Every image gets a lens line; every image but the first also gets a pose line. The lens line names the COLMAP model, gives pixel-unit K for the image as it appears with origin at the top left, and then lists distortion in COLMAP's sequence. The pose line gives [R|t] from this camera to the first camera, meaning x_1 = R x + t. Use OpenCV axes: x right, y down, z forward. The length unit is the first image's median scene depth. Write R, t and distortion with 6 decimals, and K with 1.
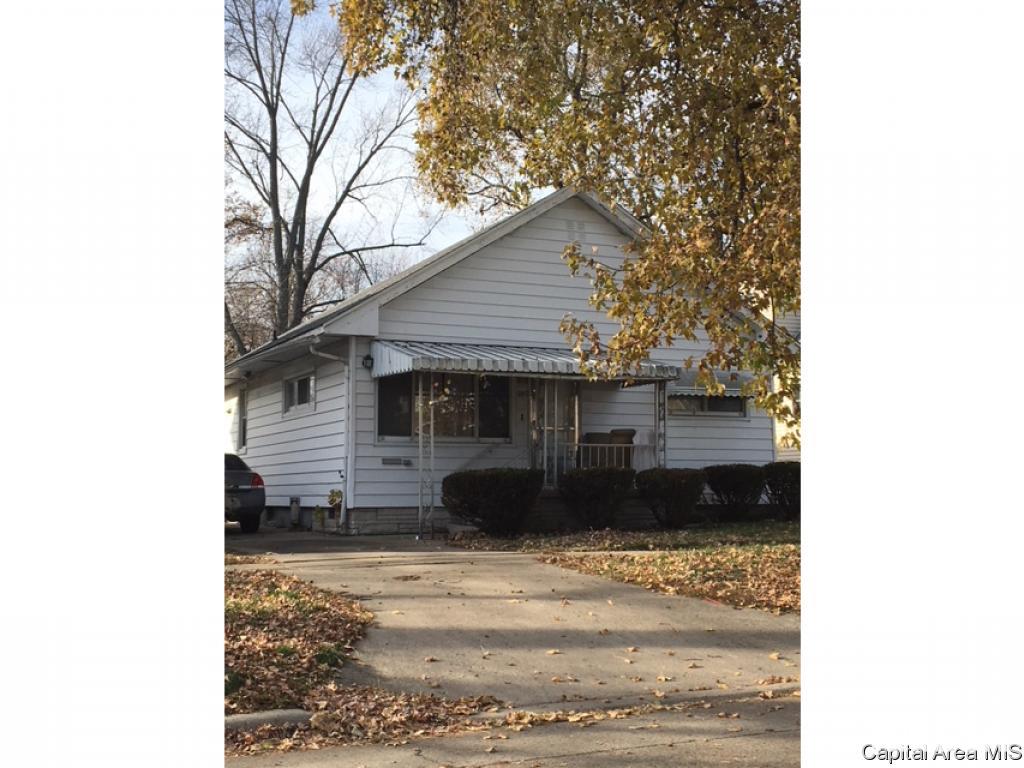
lens RADIAL K [[1297.5, 0, 512.0], [0, 1297.5, 384.0], [0, 0, 1]] dist [0.025271, 0.013211]
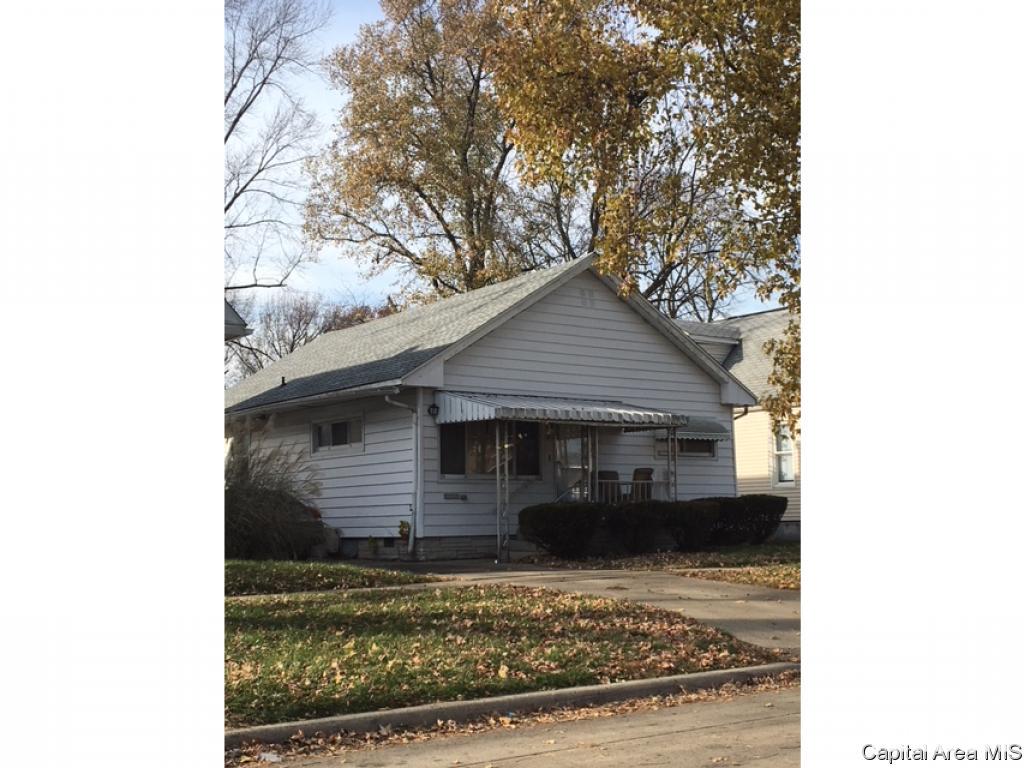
lens RADIAL K [[1297.5, 0, 512.0], [0, 1297.5, 384.0], [0, 0, 1]] dist [0.025271, 0.013211]
pose [[0.982301, 0.011143, 0.186975, -0.257689], [-0.006443, 0.999648, -0.025726, -0.010805], [-0.187196, 0.024066, 0.982028, -0.145334]]
